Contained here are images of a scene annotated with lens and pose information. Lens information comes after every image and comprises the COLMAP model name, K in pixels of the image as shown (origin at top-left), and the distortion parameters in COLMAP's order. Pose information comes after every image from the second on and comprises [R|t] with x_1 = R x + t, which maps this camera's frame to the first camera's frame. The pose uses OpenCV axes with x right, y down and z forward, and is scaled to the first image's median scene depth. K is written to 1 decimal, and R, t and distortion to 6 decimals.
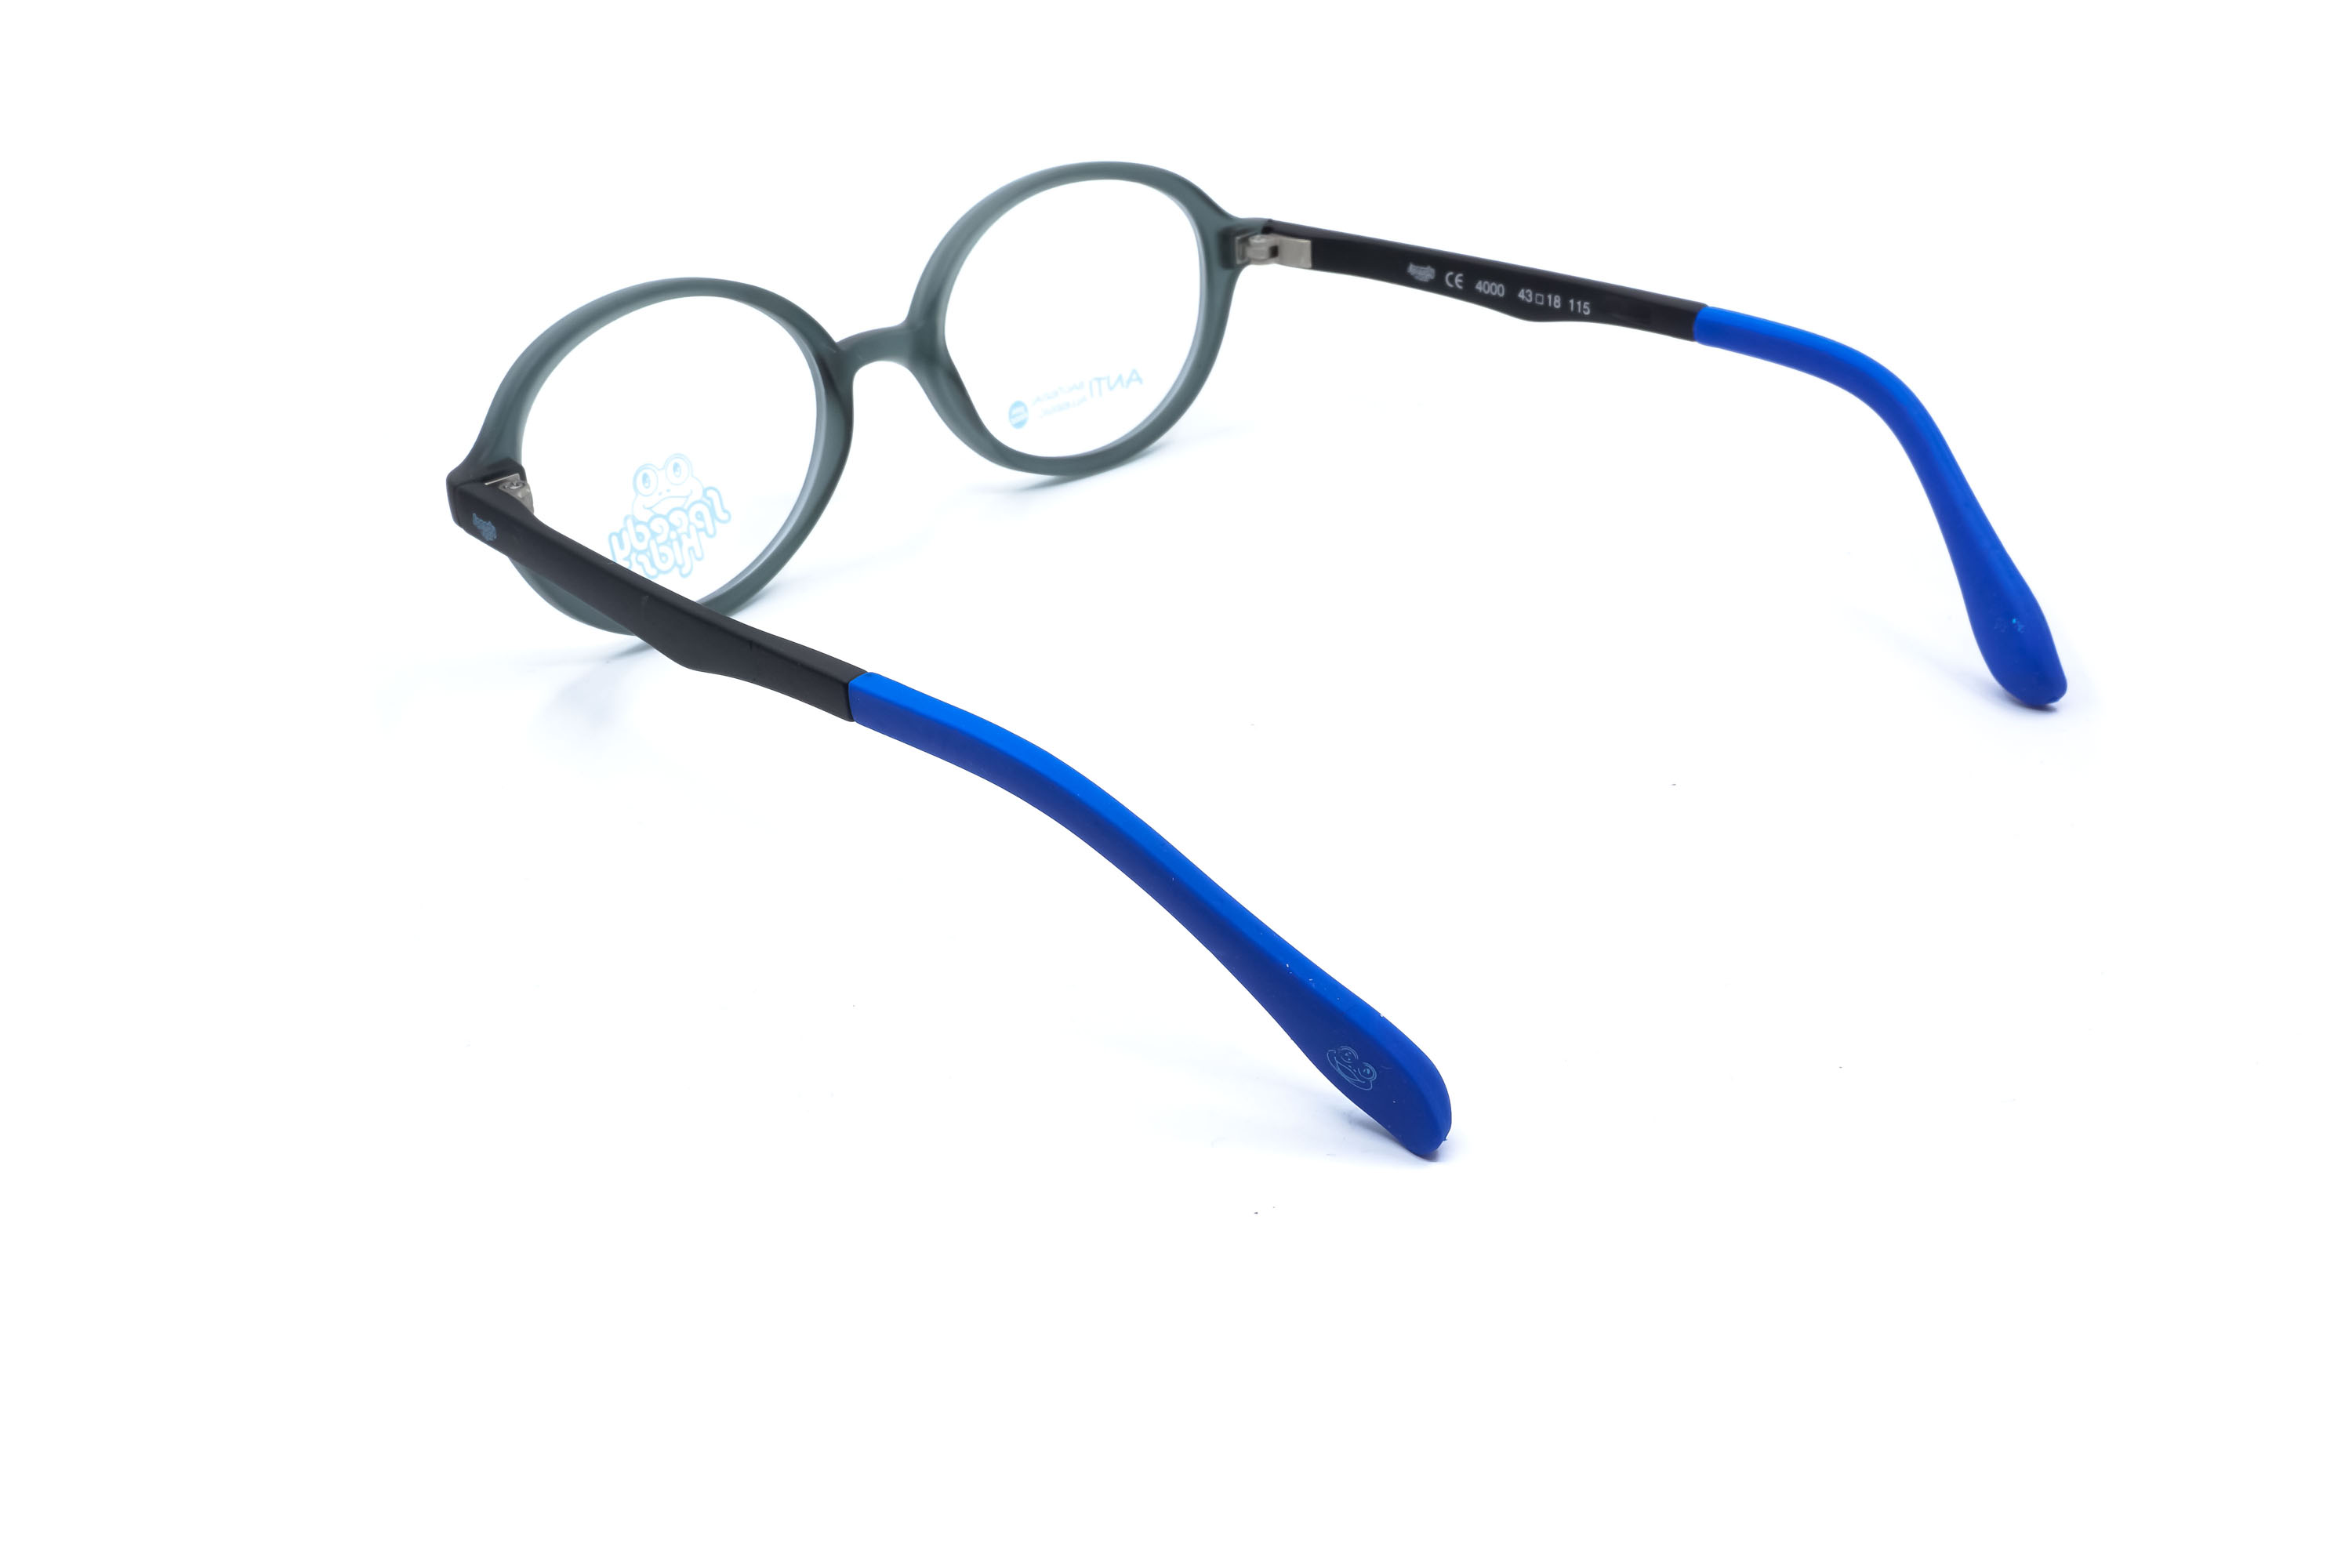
lens RADIAL K [[2430.3, 0, 1180.2], [0, 2430.3, 789.0], [0, 0, 1]] dist [-0.008939, 0.000000]
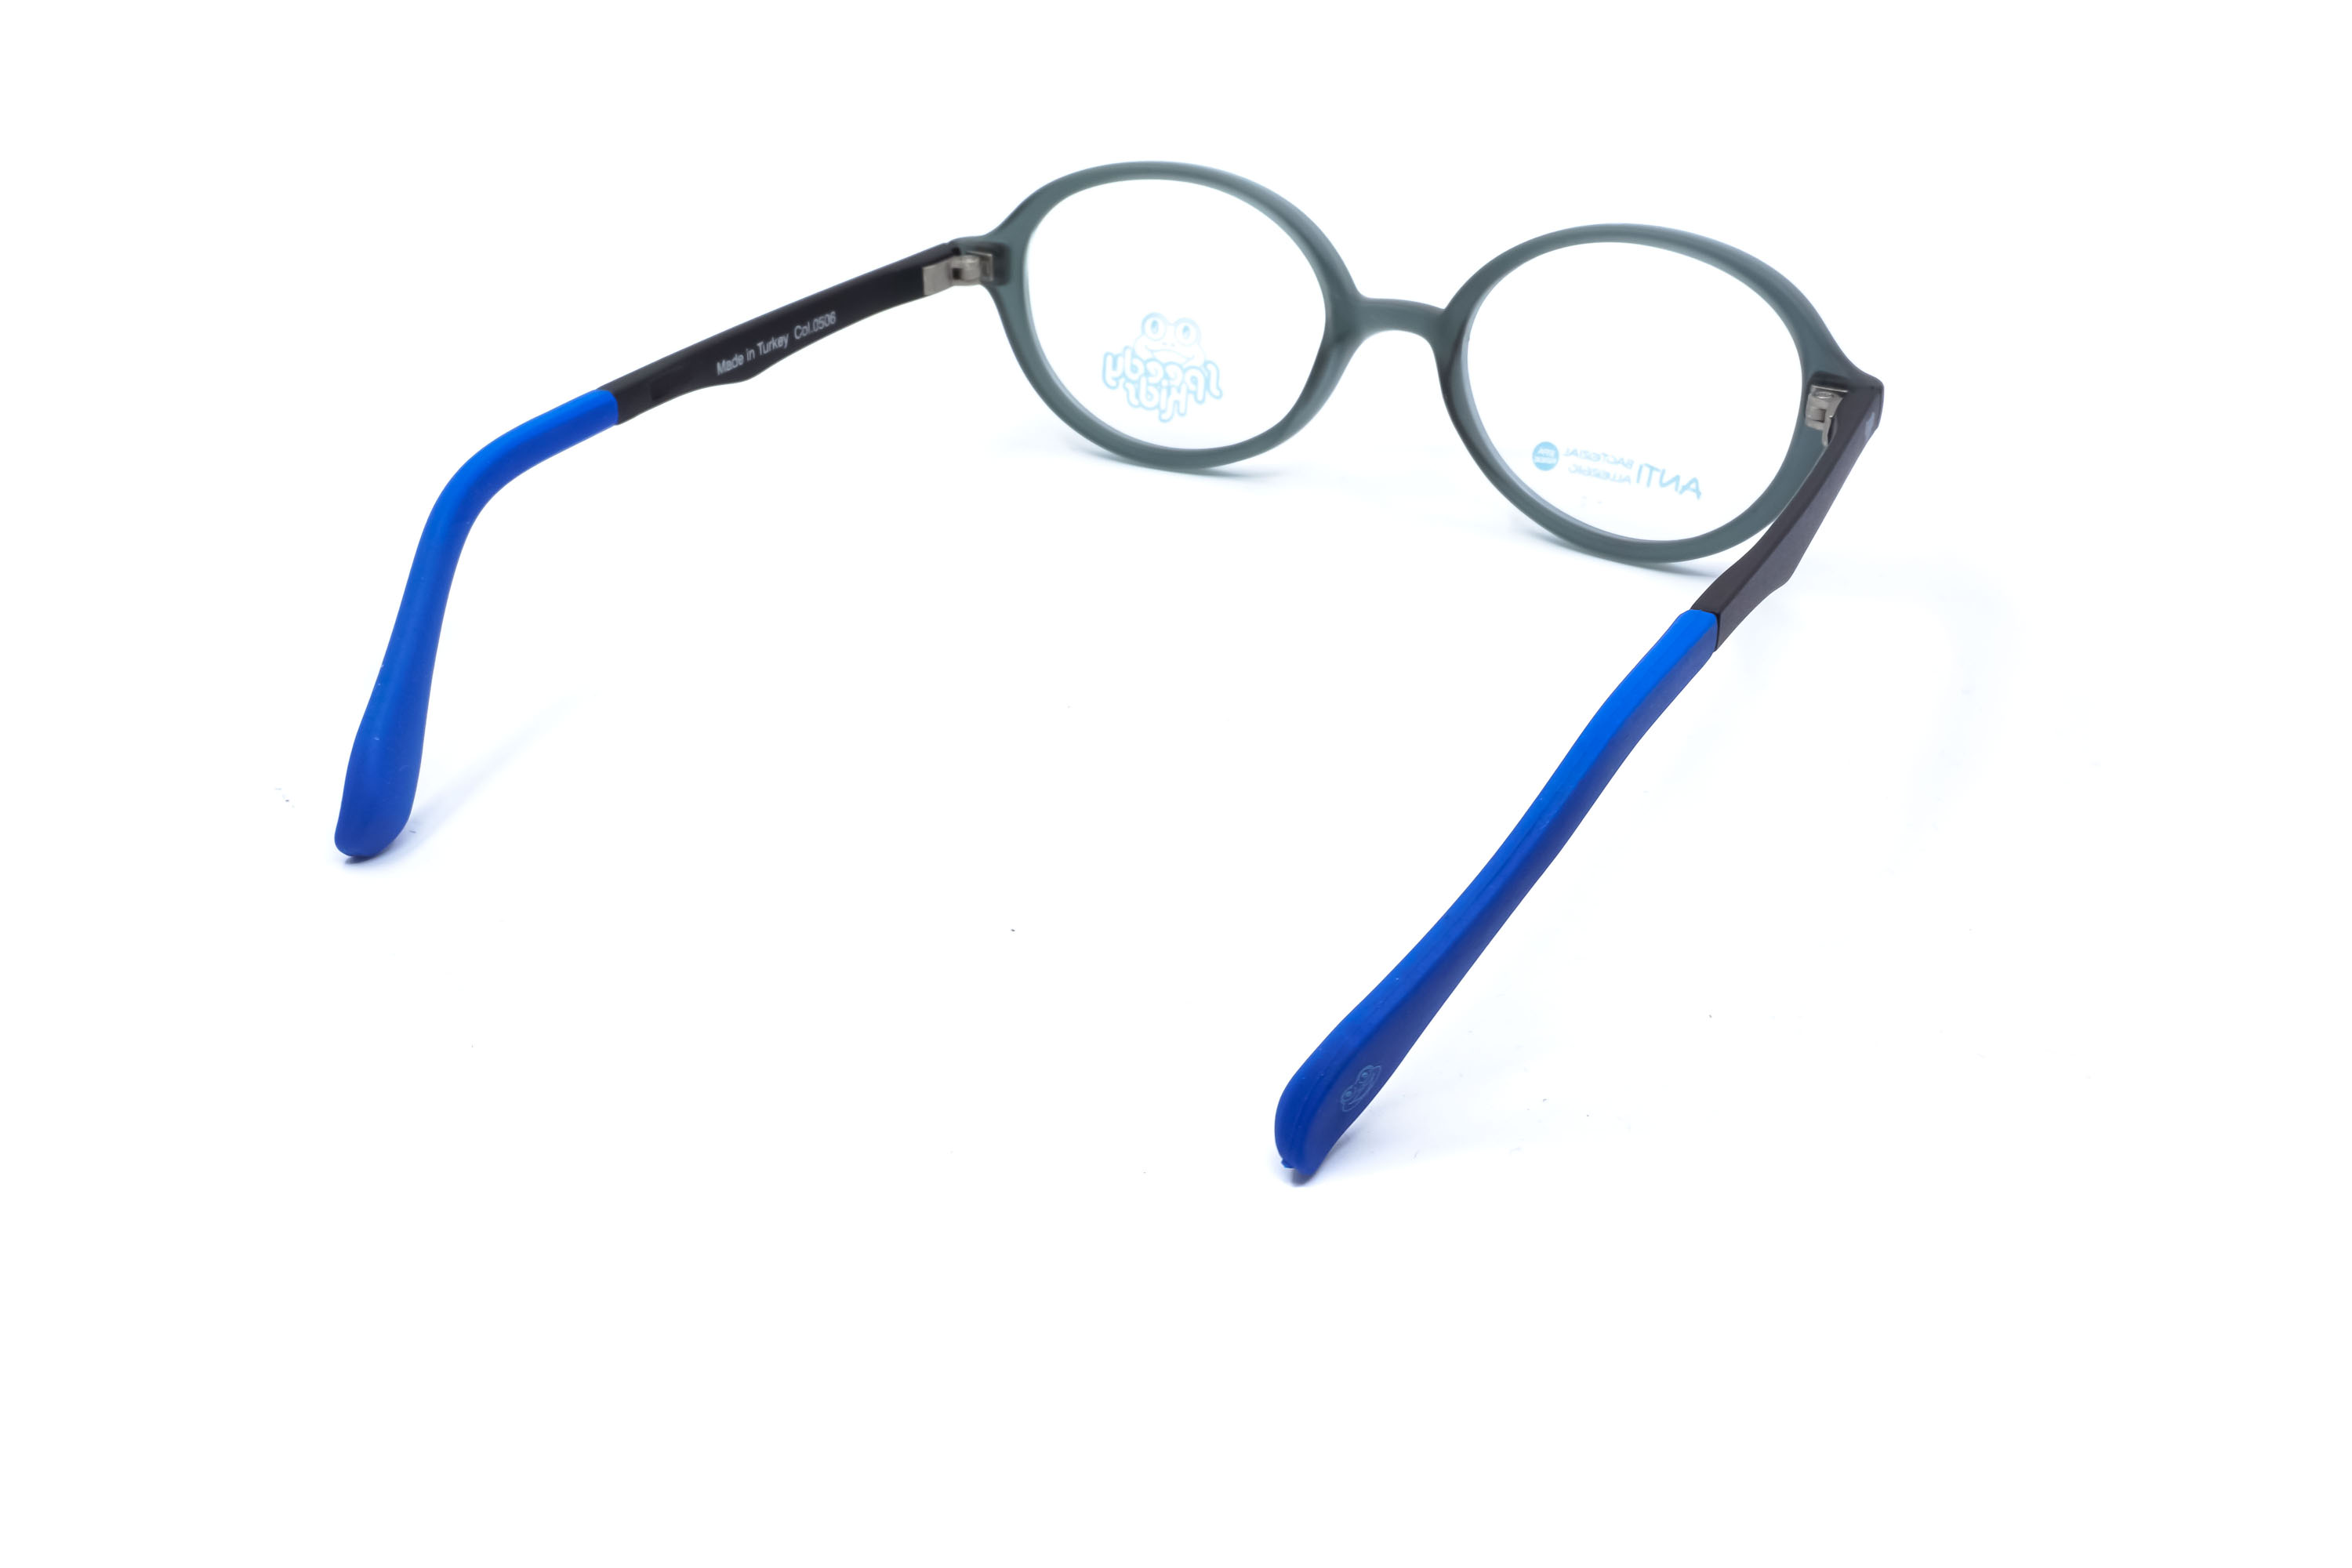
lens RADIAL K [[2430.3, 0, 1175.9], [0, 2430.3, 769.4], [0, 0, 1]] dist [-0.008939, 0.000000]
pose [[0.256779, 0.471928, -0.843415, 0.829289], [-0.471475, 0.822958, 0.316941, -0.313873], [0.843668, 0.316265, 0.433821, 0.552254]]
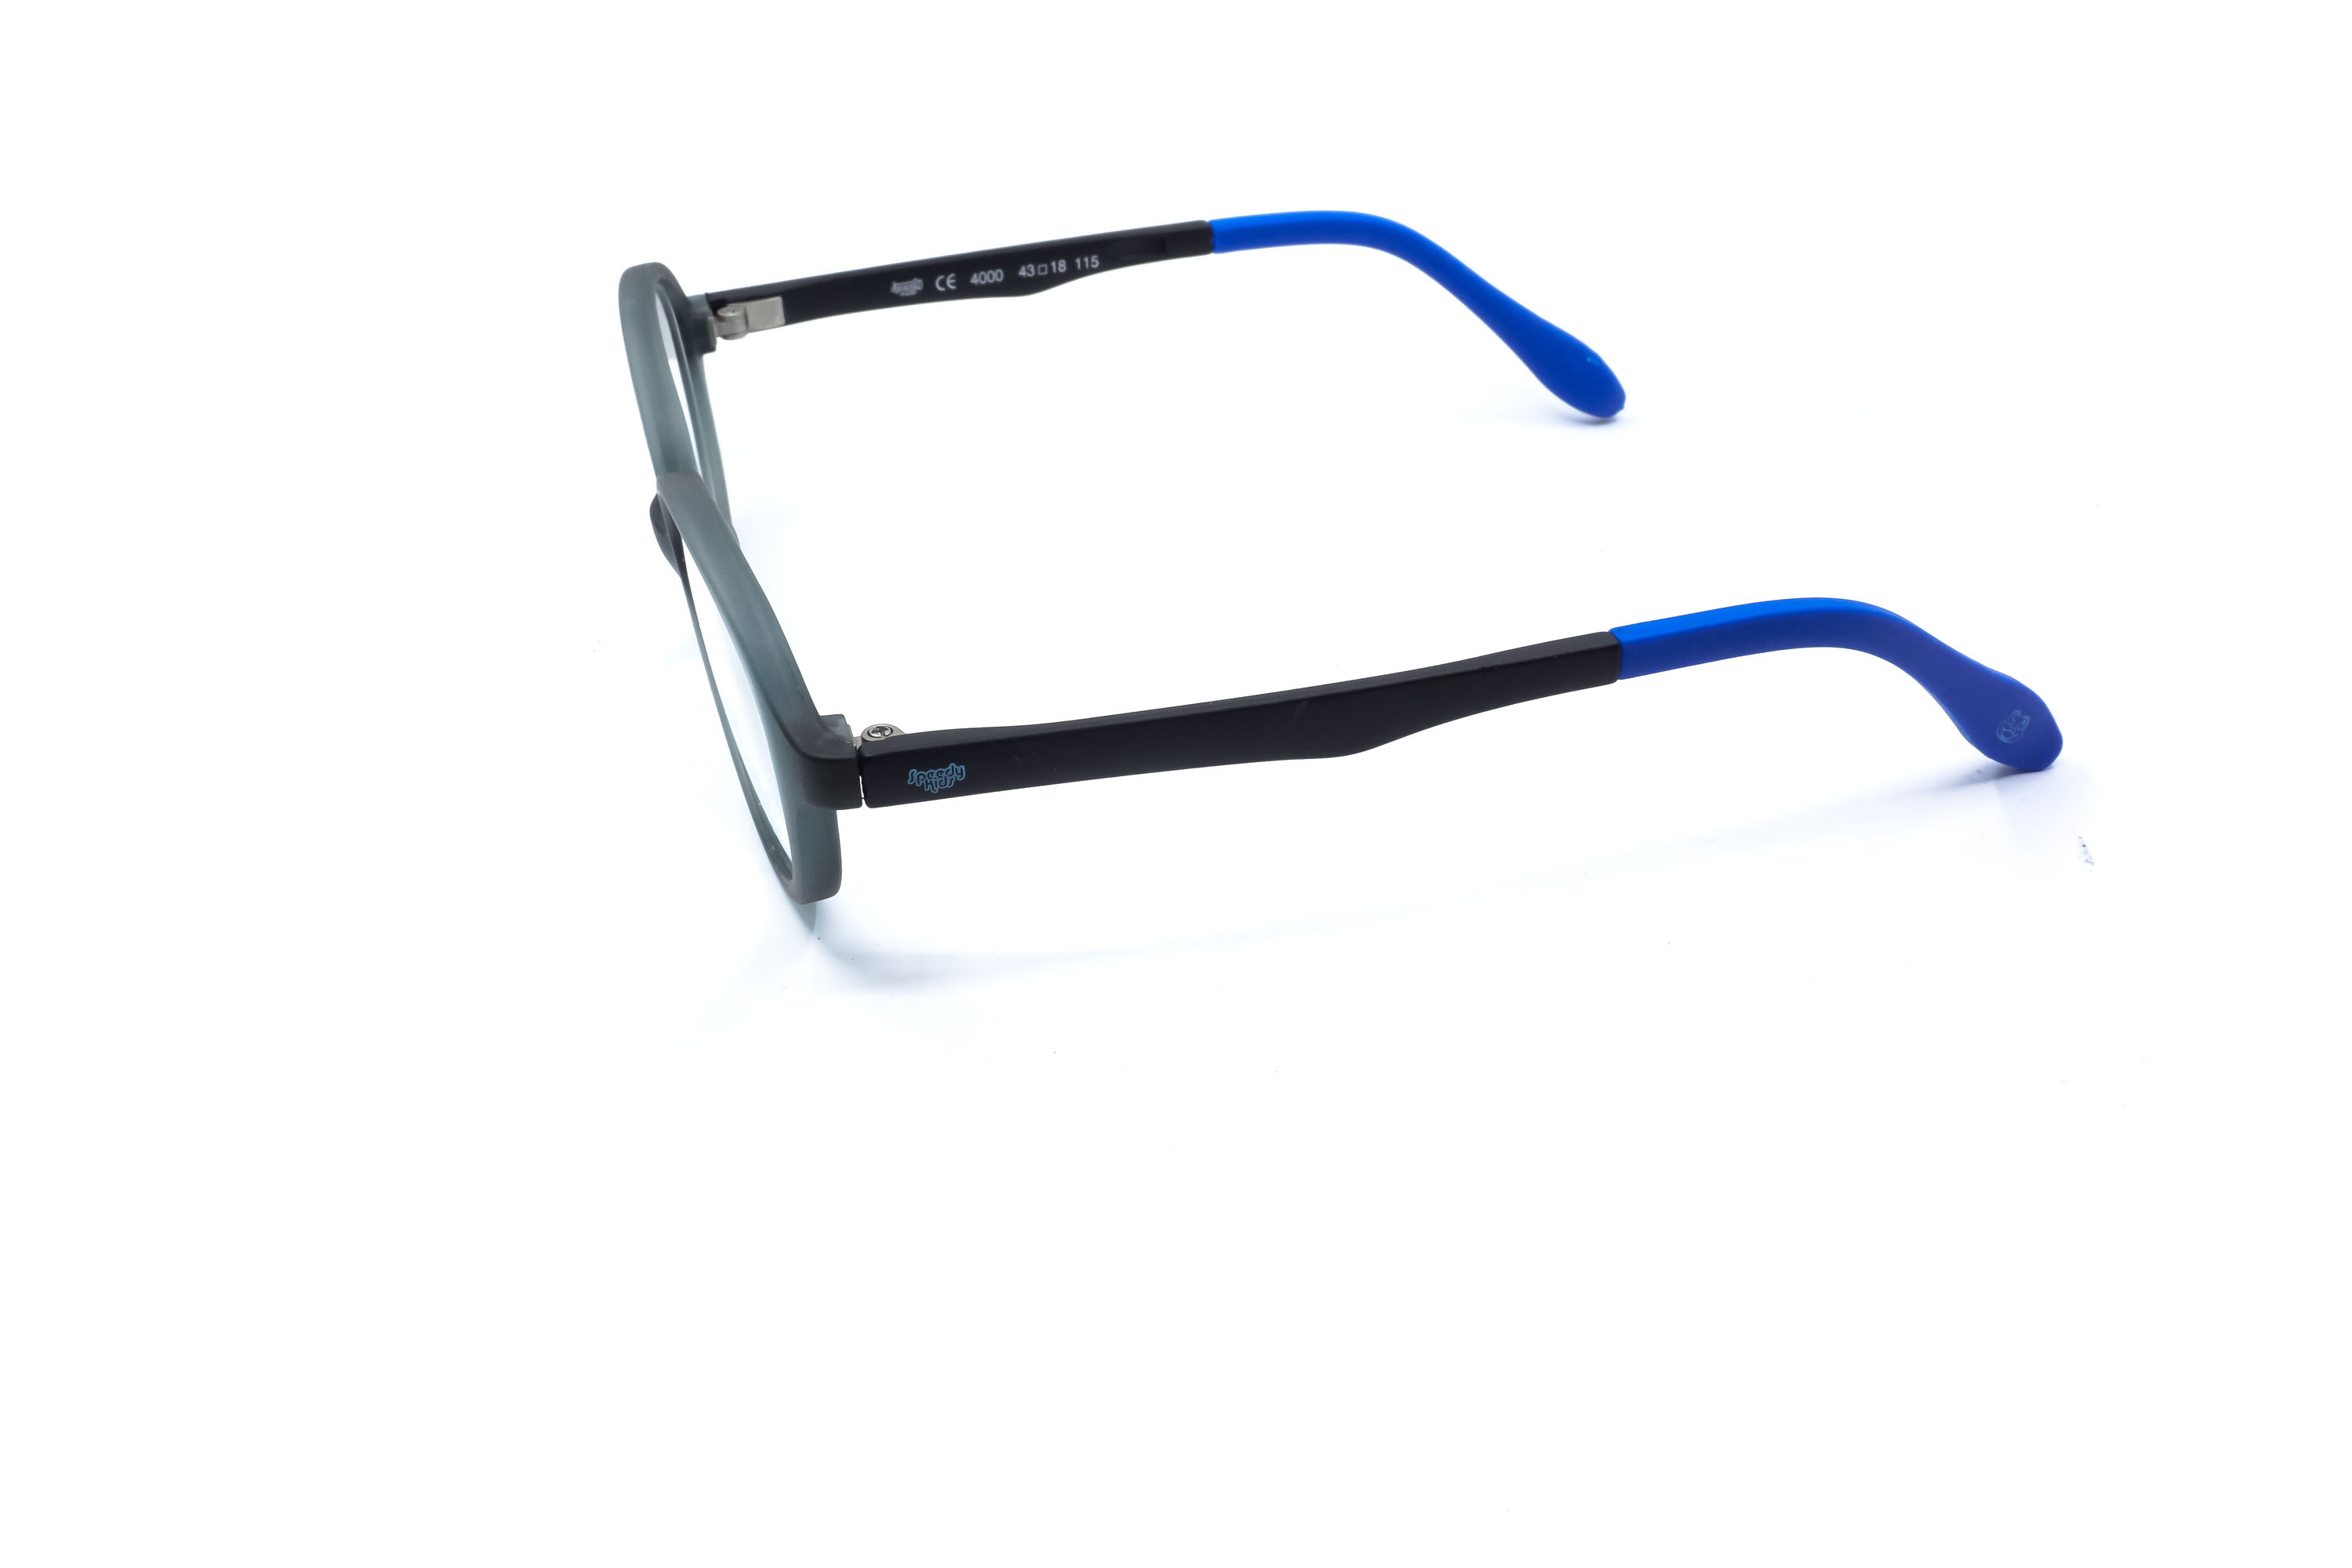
lens RADIAL K [[2430.3, 0, 1167.3], [0, 2430.3, 787.1], [0, 0, 1]] dist [-0.008939, 0.000000]
pose [[0.497103, -0.421528, 0.758421, -0.750177], [0.436835, 0.876798, 0.201000, -0.203005], [-0.749709, 0.231387, 0.619997, 0.380603]]
